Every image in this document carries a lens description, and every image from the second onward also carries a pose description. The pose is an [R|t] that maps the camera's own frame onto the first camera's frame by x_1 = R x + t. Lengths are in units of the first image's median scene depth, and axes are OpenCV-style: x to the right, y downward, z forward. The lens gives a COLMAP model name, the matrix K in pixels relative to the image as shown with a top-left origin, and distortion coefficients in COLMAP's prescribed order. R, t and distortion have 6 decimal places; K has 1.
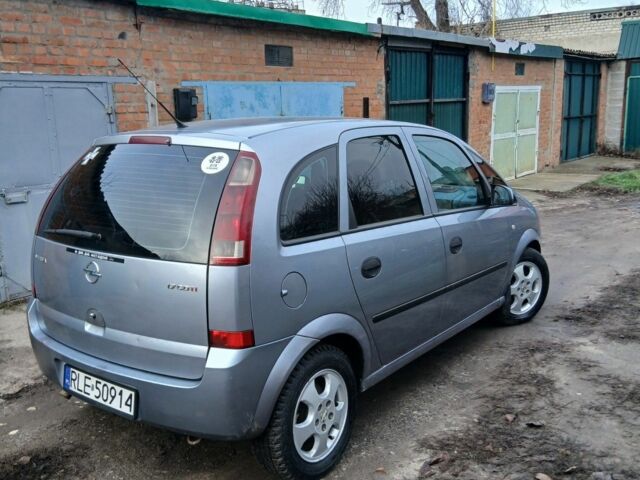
lens RADIAL K [[654.3, 0, 320.0], [0, 654.3, 240.0], [0, 0, 1]] dist [0.158079, -0.274075]
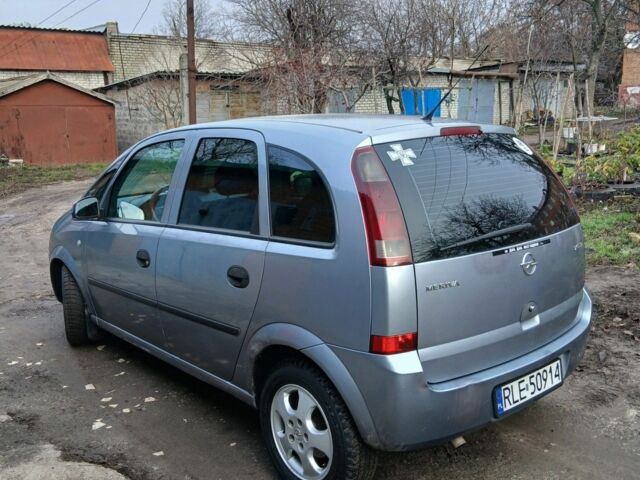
lens RADIAL K [[654.3, 0, 320.0], [0, 654.3, 240.0], [0, 0, 1]] dist [0.158079, -0.274075]
pose [[0.181156, -0.165264, 0.969469, -0.504488], [0.207434, 0.970023, 0.126597, -0.064751], [-0.961329, 0.178167, 0.210007, 0.412339]]
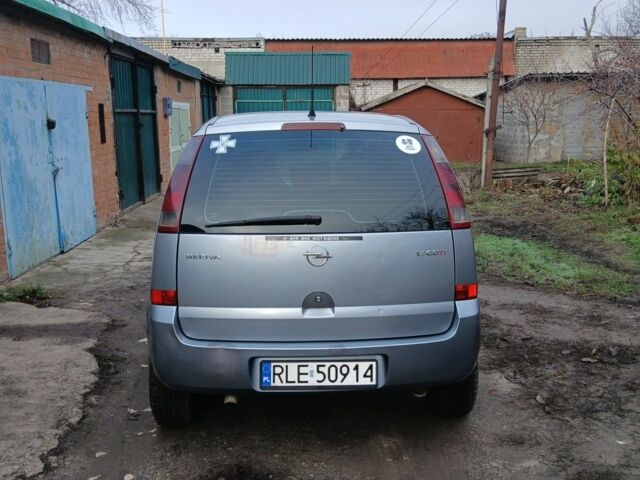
lens RADIAL K [[654.3, 0, 320.0], [0, 654.3, 240.0], [0, 0, 1]] dist [0.158079, -0.274075]
pose [[0.759015, -0.092797, 0.644426, -0.371871], [0.113715, 0.993471, 0.009123, 0.006394], [-0.641066, 0.066357, 0.764612, 0.090567]]
